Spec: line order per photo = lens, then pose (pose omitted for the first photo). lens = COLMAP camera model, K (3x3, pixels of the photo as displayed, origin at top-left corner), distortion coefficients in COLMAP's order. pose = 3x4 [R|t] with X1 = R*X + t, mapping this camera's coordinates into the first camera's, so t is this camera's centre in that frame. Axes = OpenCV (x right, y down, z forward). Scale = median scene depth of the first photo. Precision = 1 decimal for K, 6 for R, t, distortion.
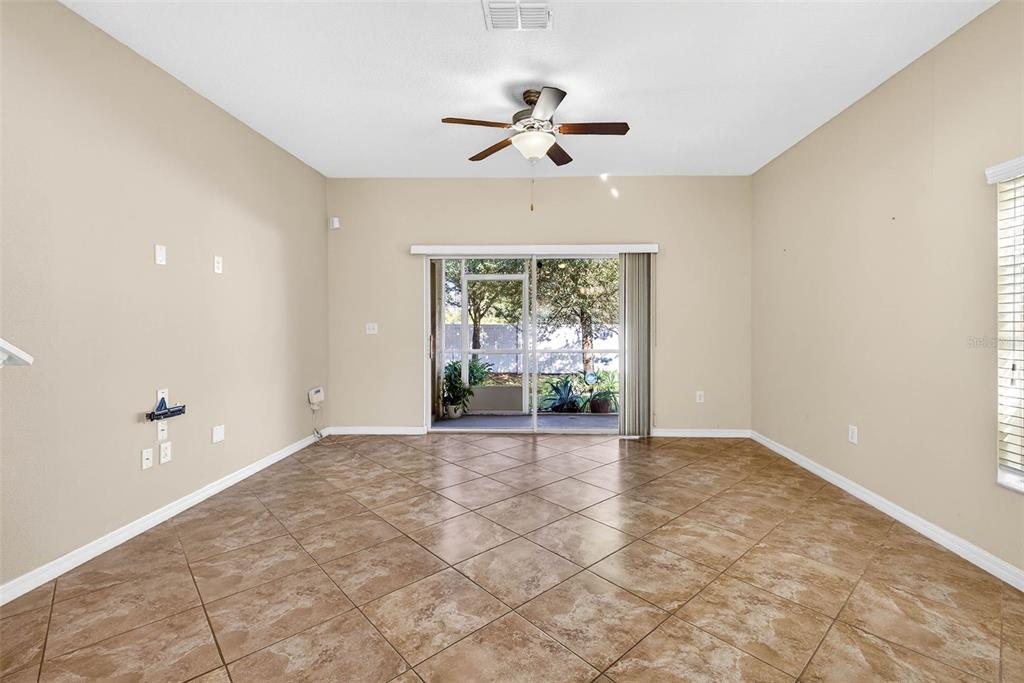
lens RADIAL K [[452.9, 0, 530.8], [0, 452.9, 321.2], [0, 0, 1]] dist [0.003555, 0.000067]
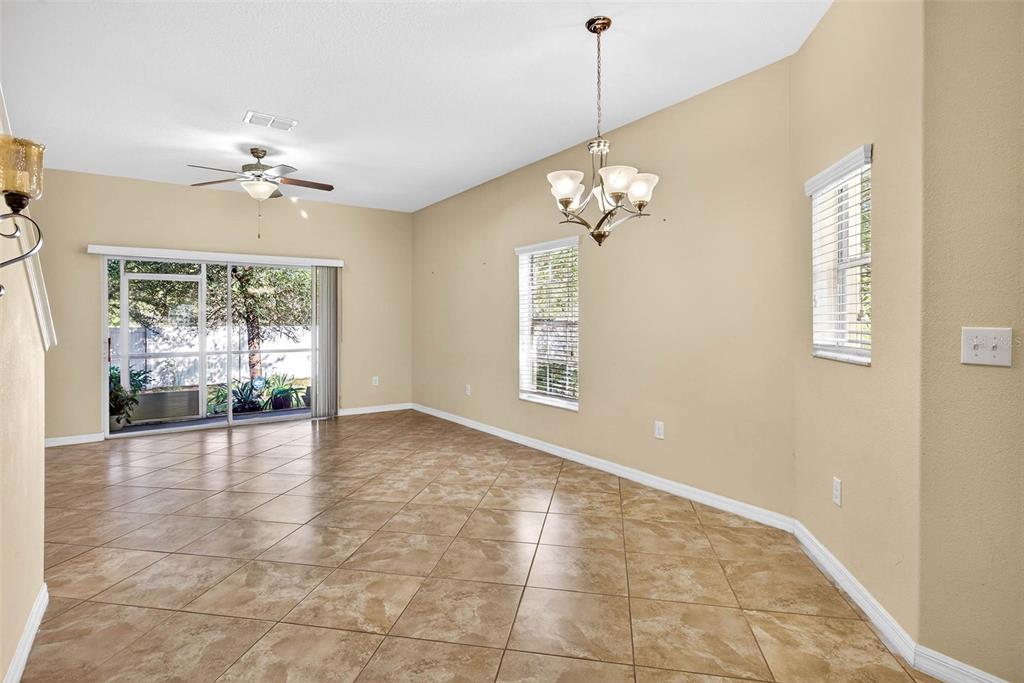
lens RADIAL K [[521.7, 0, 506.1], [0, 521.7, 320.3], [0, 0, 1]] dist [0.000359, 0.000286]
pose [[0.809368, -0.003400, 0.587291, -0.196290], [0.005378, 0.999984, -0.001623, -0.000347], [-0.587277, 0.004472, 0.809374, -0.414876]]
